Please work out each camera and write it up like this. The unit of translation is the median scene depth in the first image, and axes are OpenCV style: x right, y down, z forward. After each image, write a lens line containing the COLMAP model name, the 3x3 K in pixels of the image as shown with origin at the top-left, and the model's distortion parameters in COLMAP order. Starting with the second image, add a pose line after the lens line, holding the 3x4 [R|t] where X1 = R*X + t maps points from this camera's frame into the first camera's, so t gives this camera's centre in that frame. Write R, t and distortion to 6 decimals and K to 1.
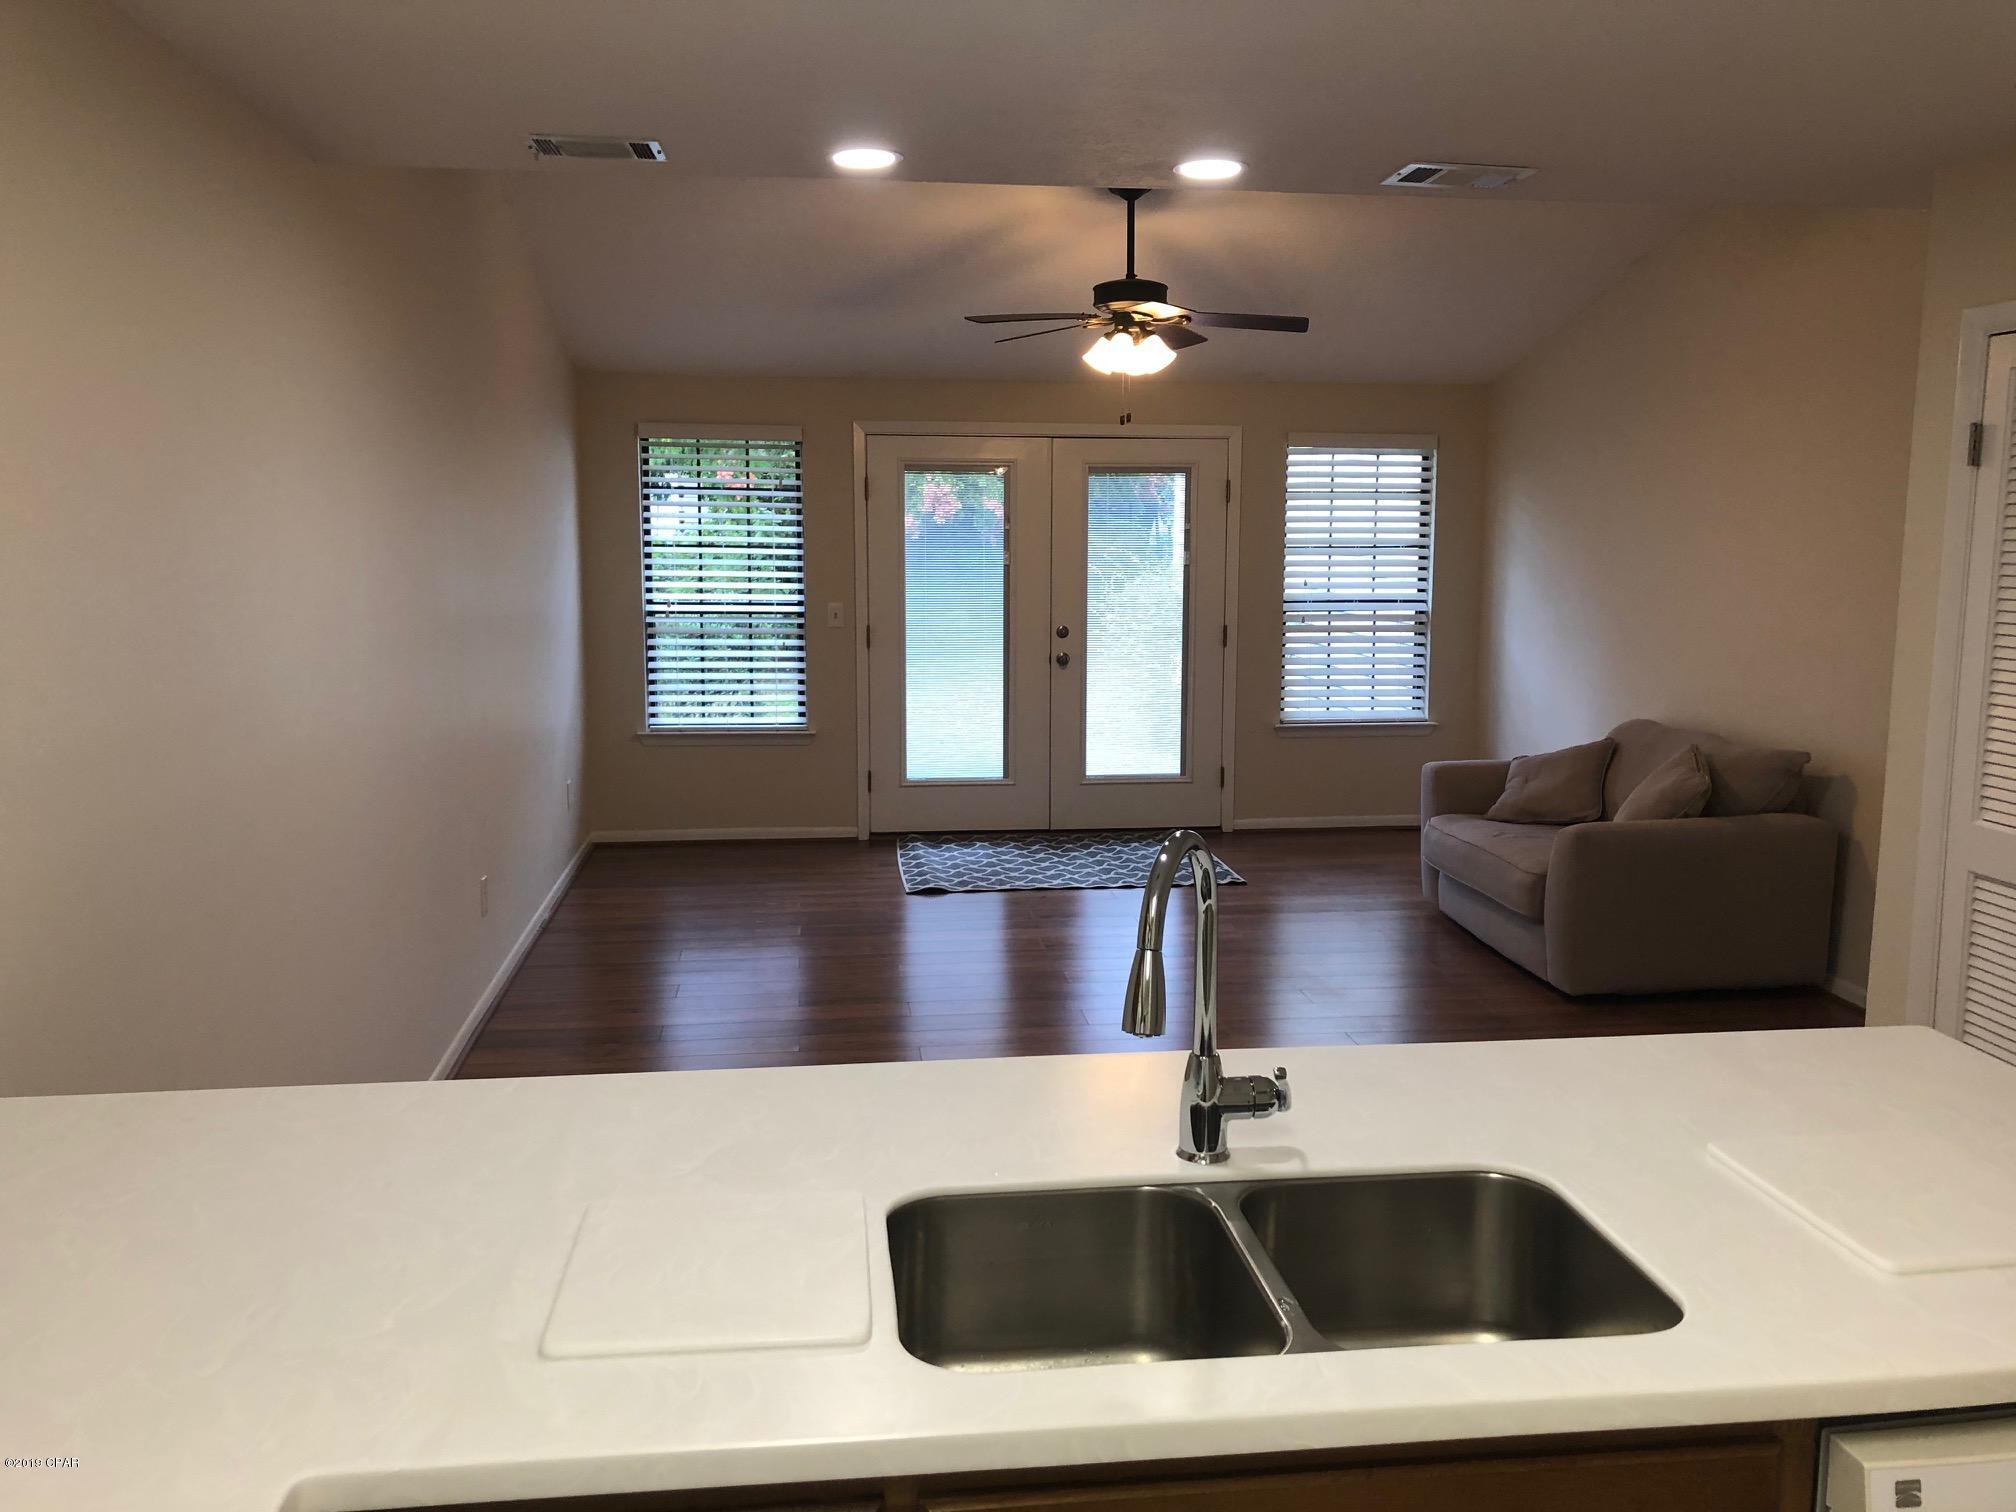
lens RADIAL K [[1622.4, 0, 1016.5], [0, 1622.4, 752.1], [0, 0, 1]] dist [0.031206, -0.024242]
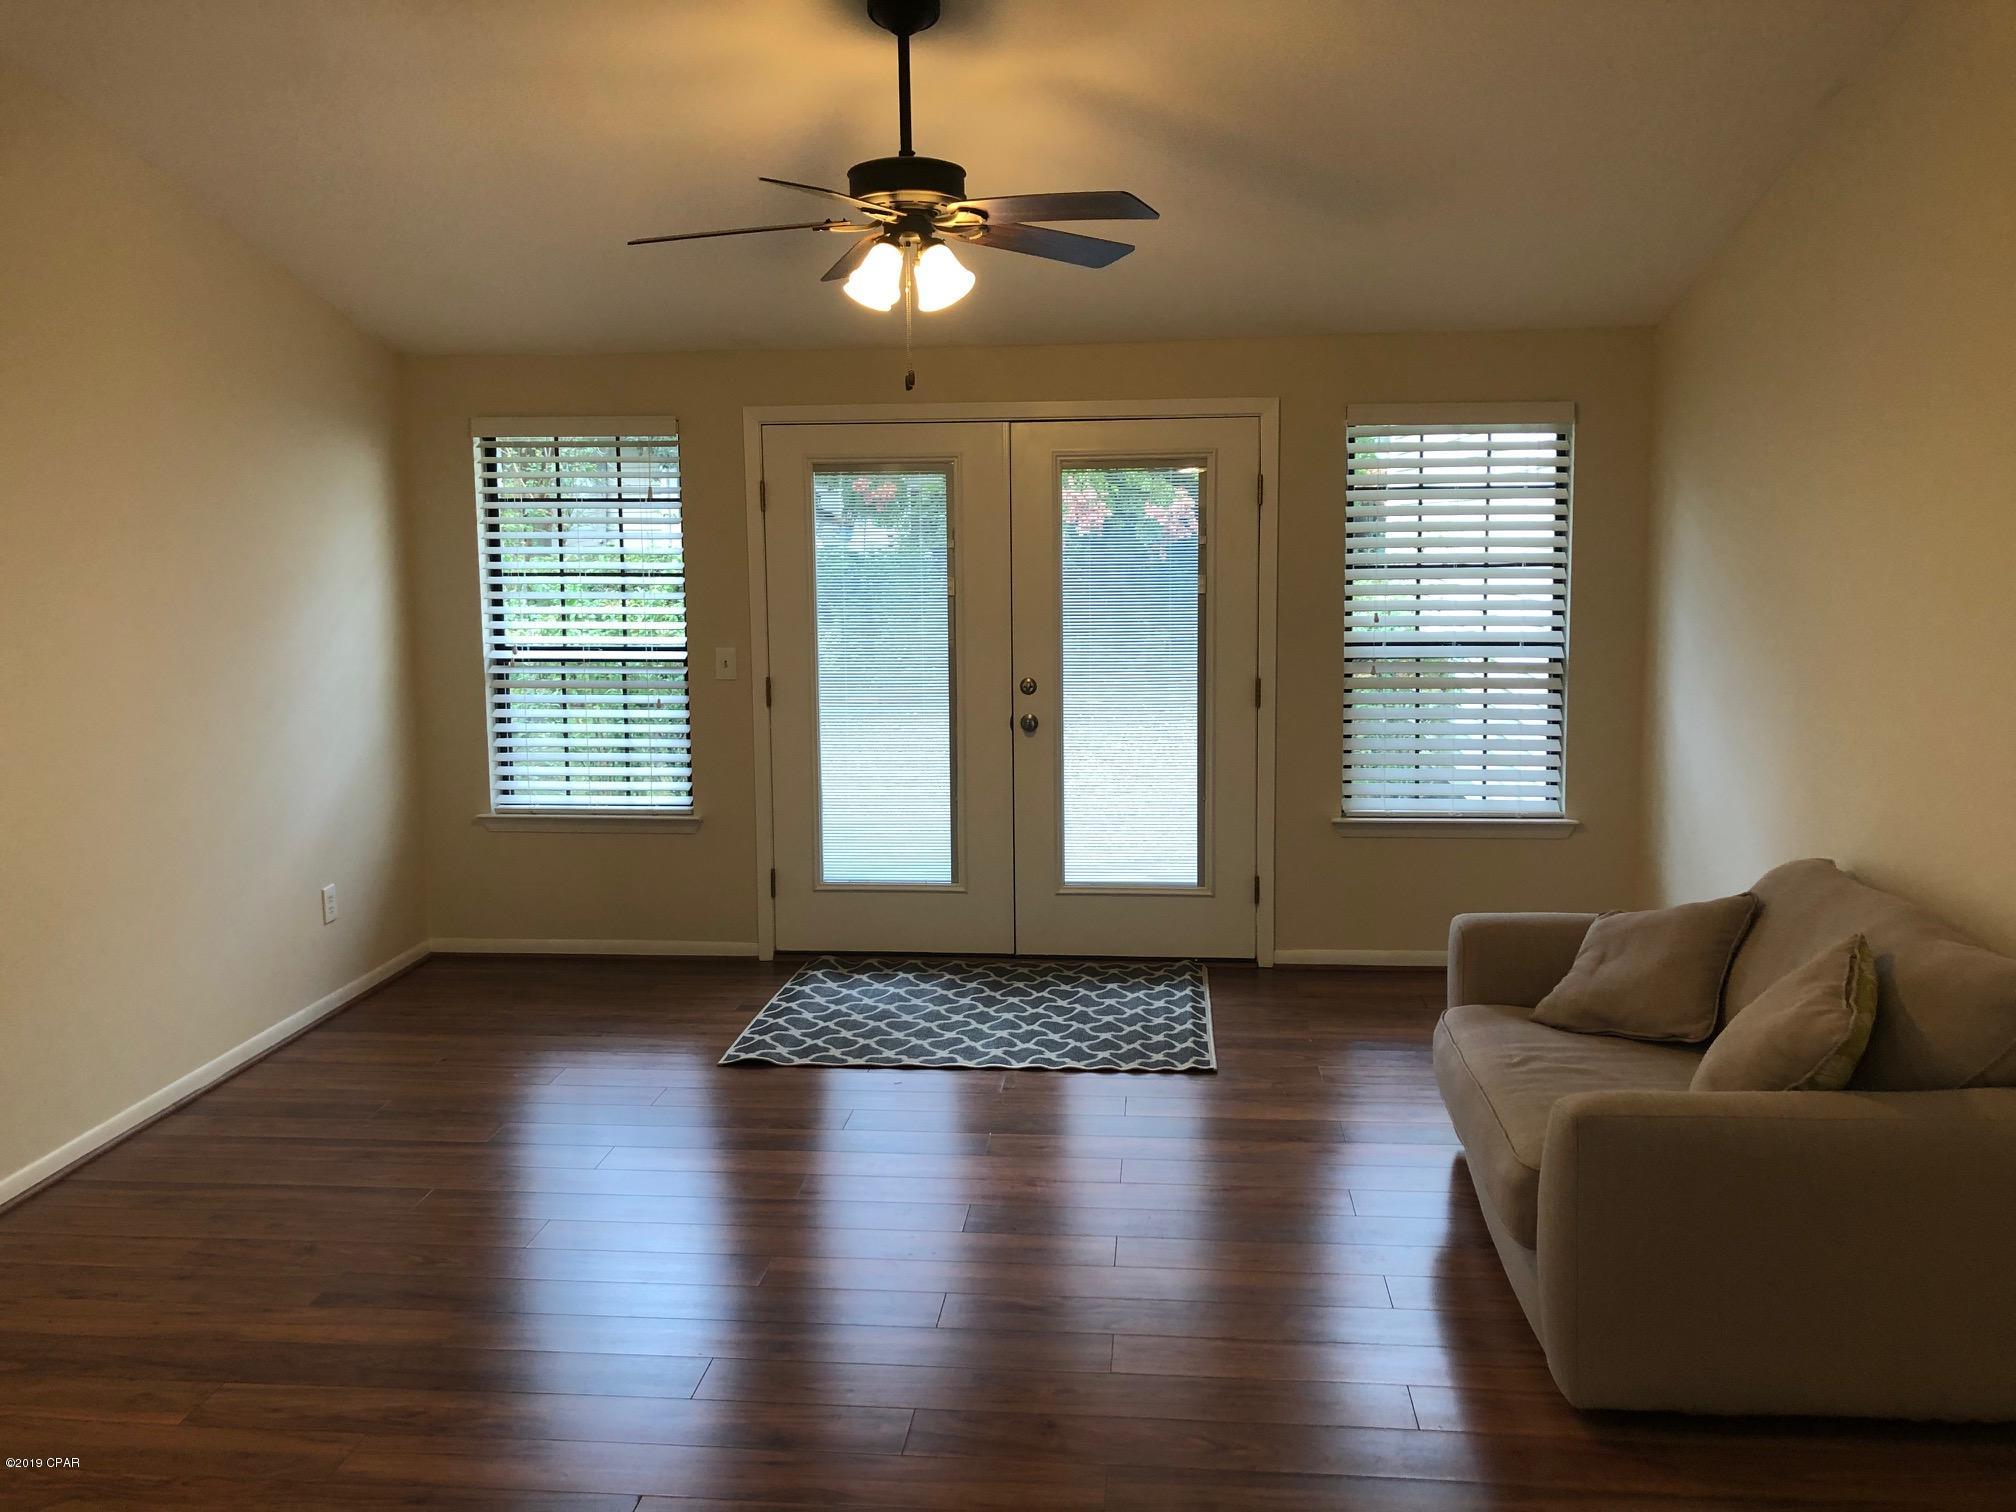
lens RADIAL K [[1622.4, 0, 1022.5], [0, 1622.4, 740.4], [0, 0, 1]] dist [0.031206, -0.024242]
pose [[0.975698, 0.014027, -0.218670, 0.186725], [-0.016595, 0.999813, -0.009913, -0.043033], [0.218490, 0.013301, 0.975749, 0.288598]]
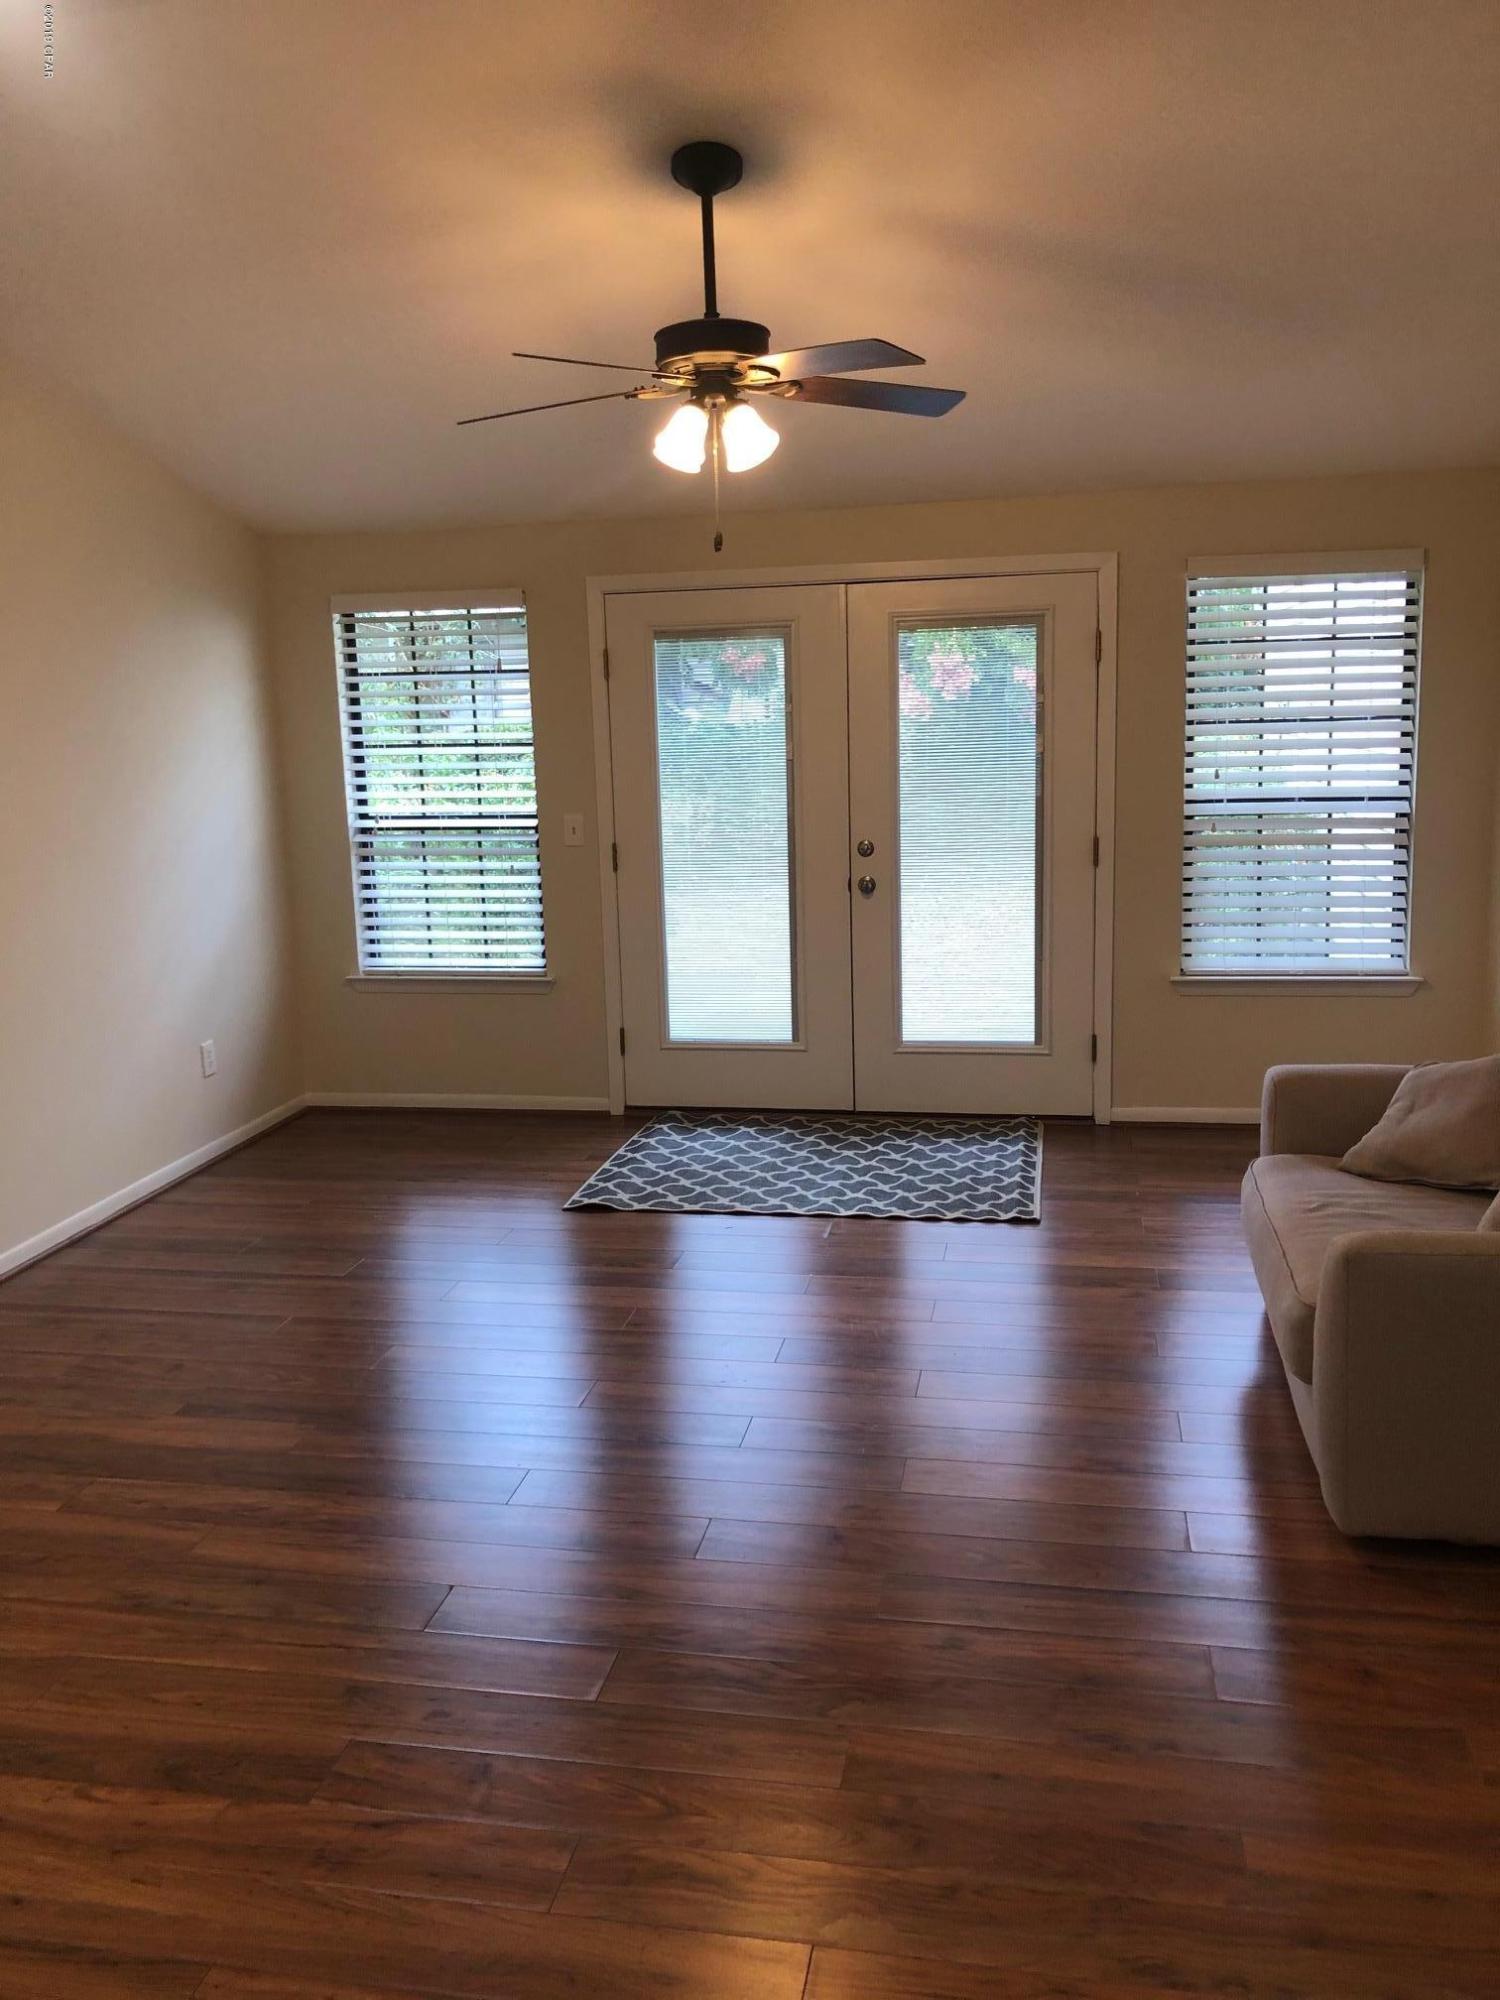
lens RADIAL K [[1609.5, 0, 761.8], [0, 1609.5, 1009.9], [0, 0, 1]] dist [0.031206, -0.024242]
pose [[0.950184, 0.025796, -0.310620, 0.214865], [-0.010633, 0.998672, 0.050411, -0.037315], [0.311508, -0.044597, 0.949196, 0.283624]]
